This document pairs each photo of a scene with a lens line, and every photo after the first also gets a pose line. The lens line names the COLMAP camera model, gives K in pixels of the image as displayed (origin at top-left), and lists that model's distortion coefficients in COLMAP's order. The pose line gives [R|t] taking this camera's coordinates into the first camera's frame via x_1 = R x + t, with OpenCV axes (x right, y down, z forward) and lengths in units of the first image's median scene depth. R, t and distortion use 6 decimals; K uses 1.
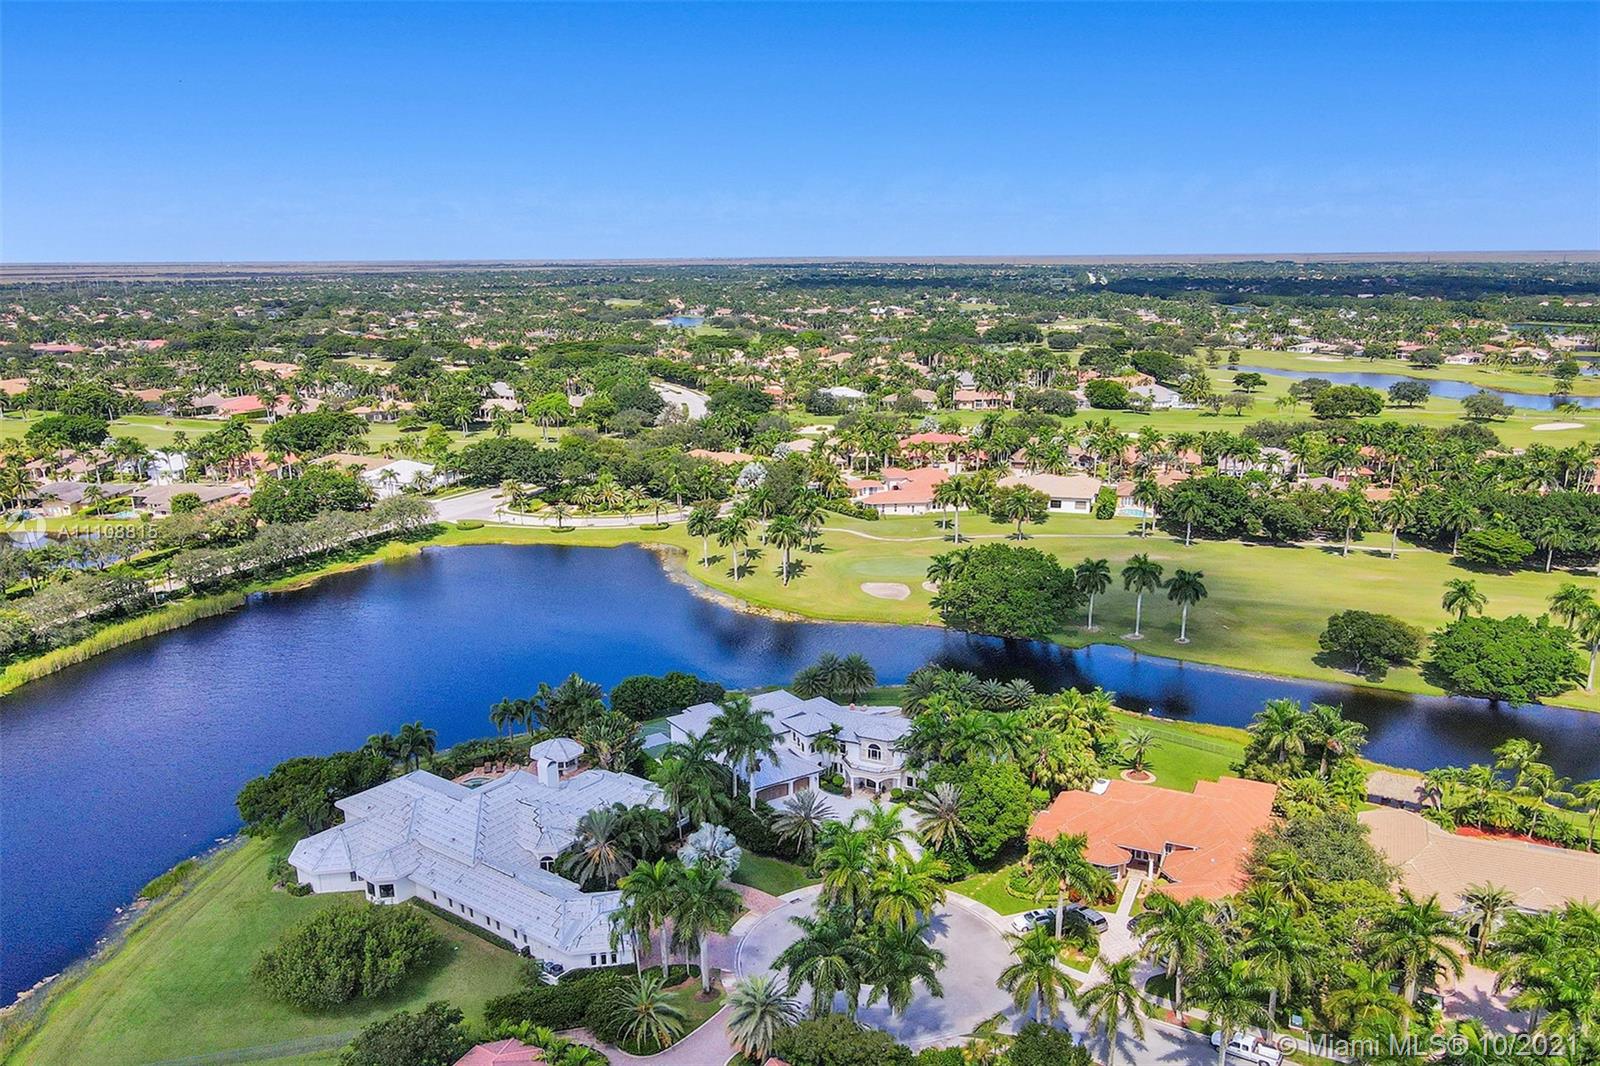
lens RADIAL K [[1212.8, 0, 803.1], [0, 1212.8, 539.4], [0, 0, 1]] dist [-0.026672, 0.086706]
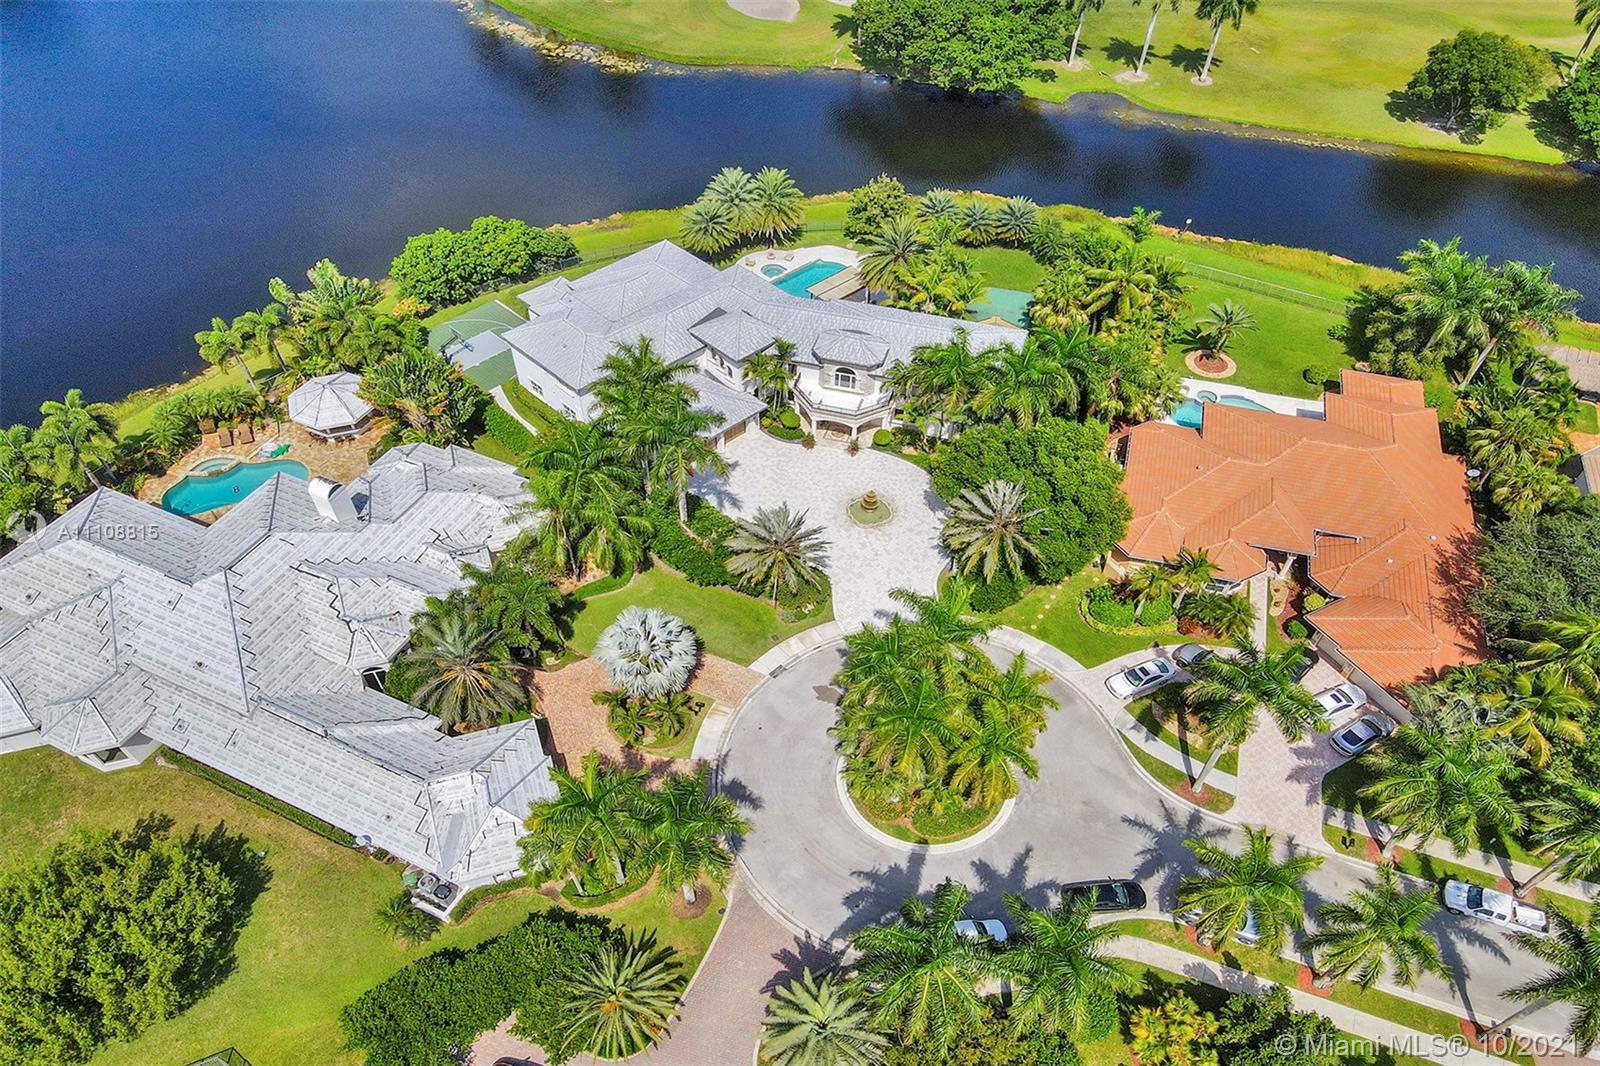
lens RADIAL K [[1112.2, 0, 802.4], [0, 1112.2, 566.5], [0, 0, 1]] dist [-0.003663, 0.027320]
pose [[0.979806, -0.137146, 0.145505, -0.065371], [0.028857, 0.817071, 0.575815, -0.087502], [-0.197859, -0.559988, 0.804528, 0.478743]]
